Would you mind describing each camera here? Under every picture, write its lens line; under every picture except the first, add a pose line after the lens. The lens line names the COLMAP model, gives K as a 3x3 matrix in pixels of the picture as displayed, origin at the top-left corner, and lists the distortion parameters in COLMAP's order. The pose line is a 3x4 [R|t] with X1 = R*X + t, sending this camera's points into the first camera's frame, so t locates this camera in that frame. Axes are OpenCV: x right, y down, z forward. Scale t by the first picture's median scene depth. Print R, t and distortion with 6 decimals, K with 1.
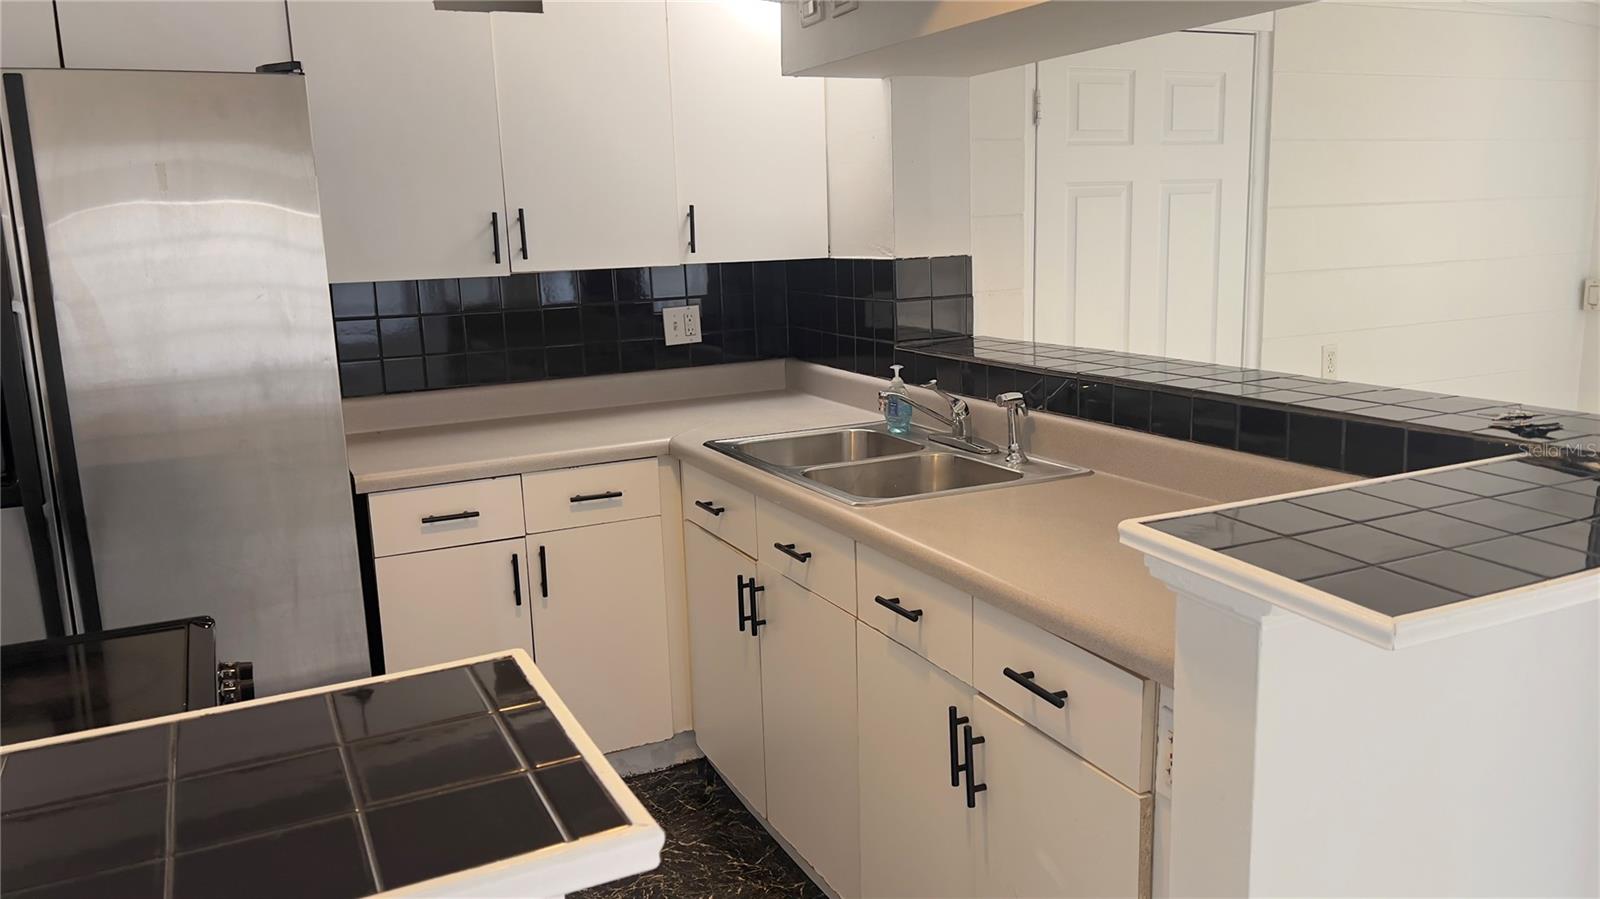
lens RADIAL K [[1166.7, 0, 801.5], [0, 1166.7, 489.9], [0, 0, 1]] dist [0.088720, -0.164849]
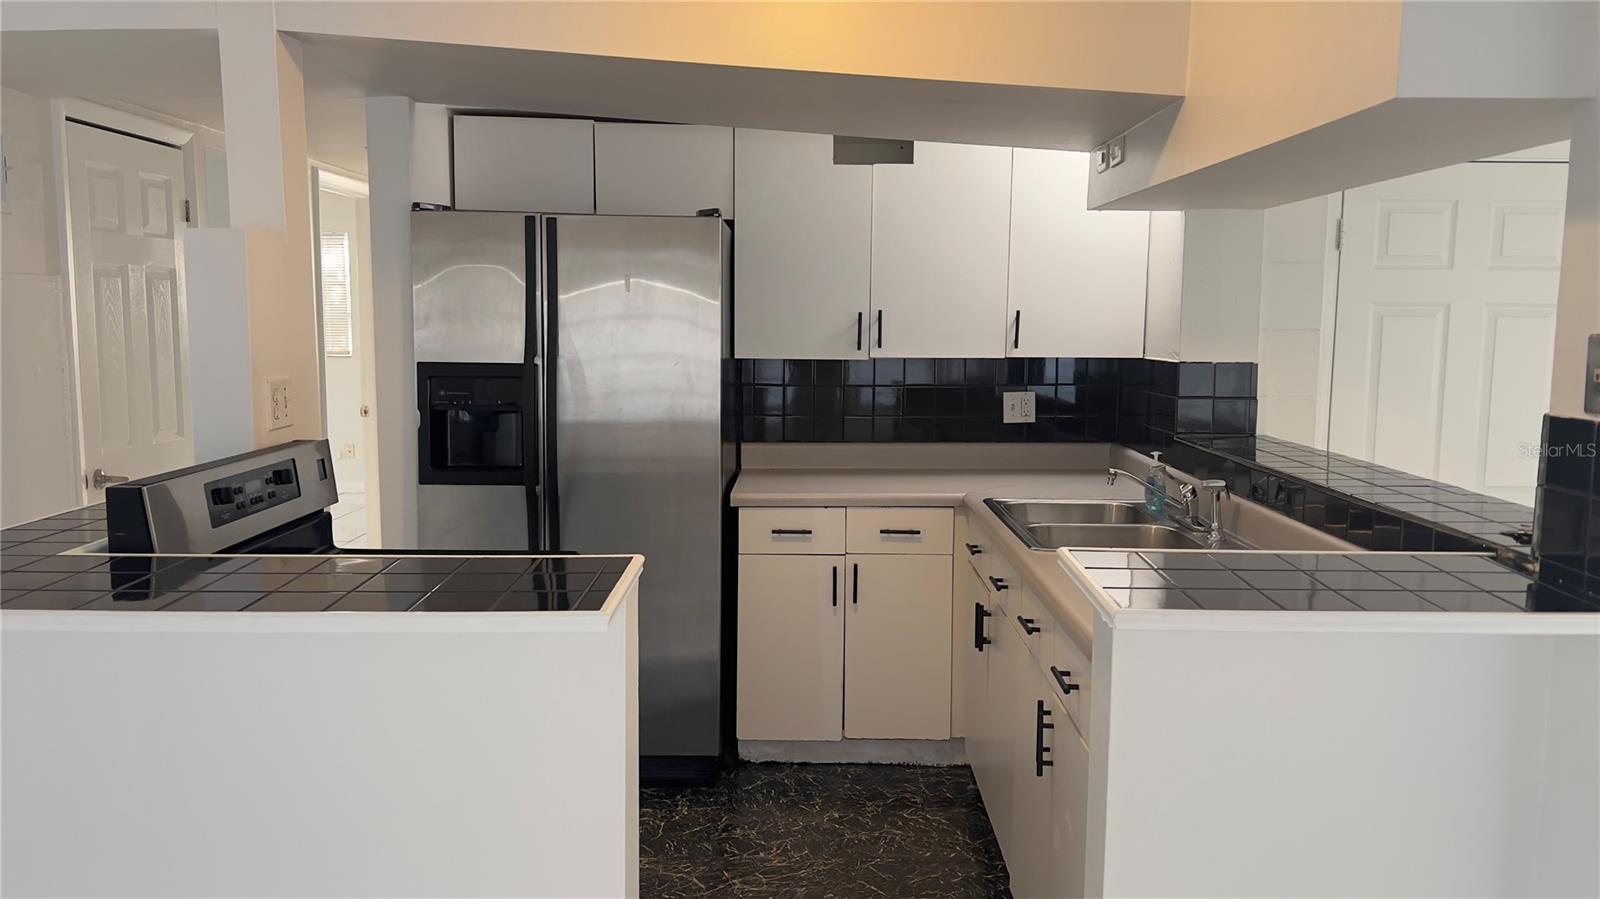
lens RADIAL K [[1166.7, 0, 801.5], [0, 1166.7, 489.9], [0, 0, 1]] dist [0.088720, -0.164849]
pose [[0.893322, 0.103161, -0.437416, 0.278035], [-0.133778, 0.990217, -0.039675, 0.025119], [0.429044, 0.093959, 0.898384, -0.202082]]
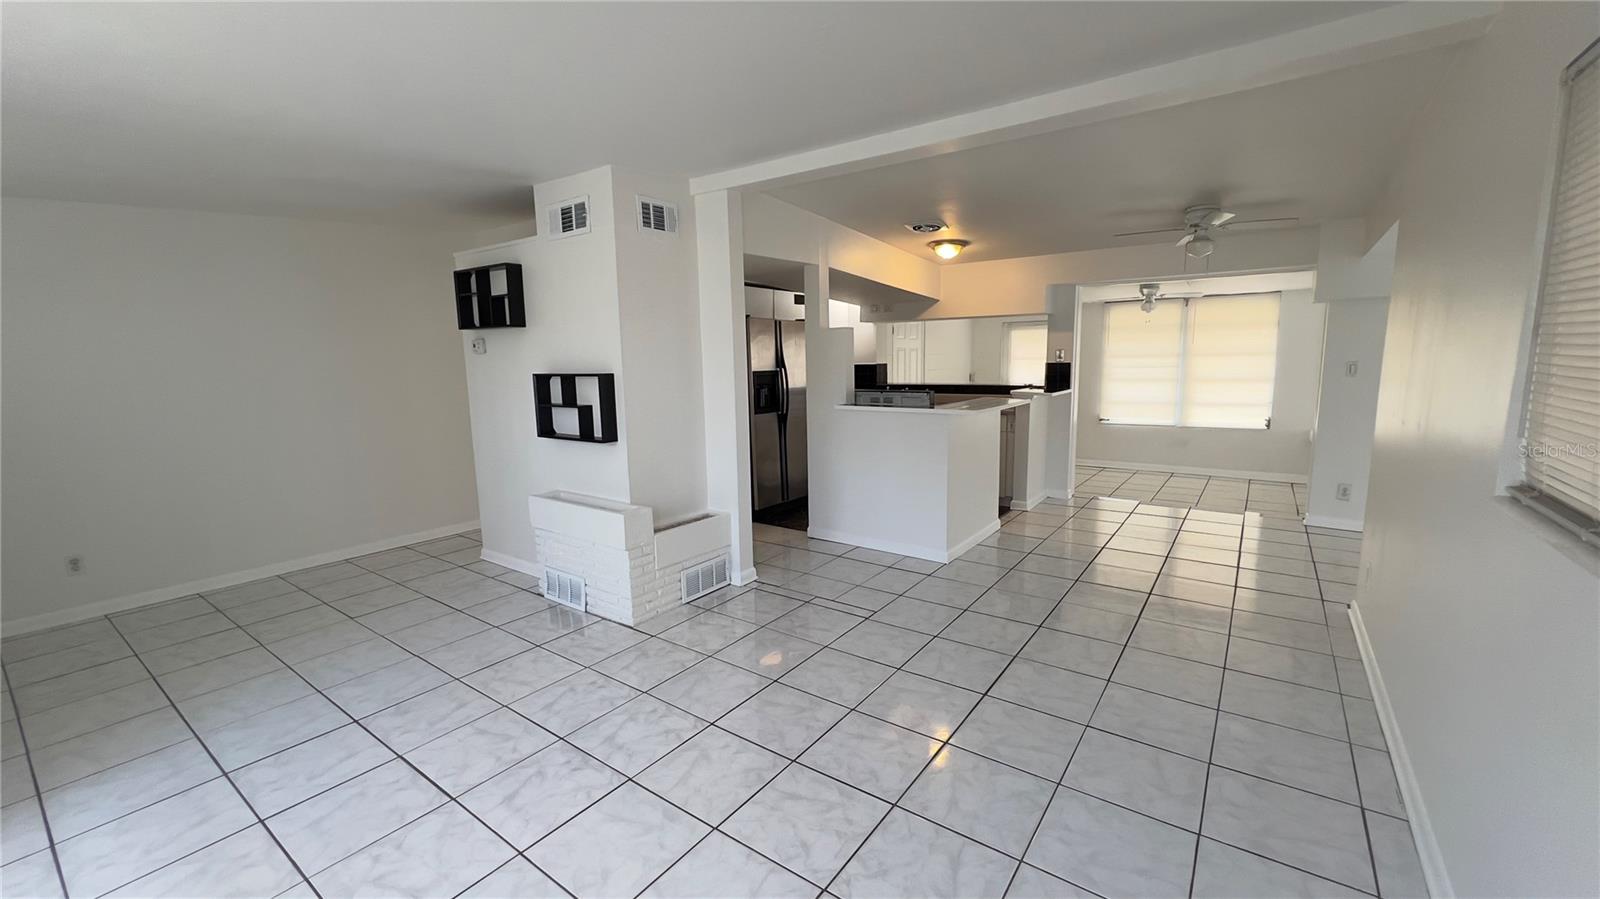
lens RADIAL K [[634.2, 0, 800.0], [0, 634.2, 449.5], [0, 0, 1]] dist [0.000008, -0.000004]
pose [[0.886448, -0.050556, 0.460059, -1.306862], [0.087023, 0.994494, -0.058392, 0.239304], [-0.454574, 0.091797, 0.885966, -0.946723]]
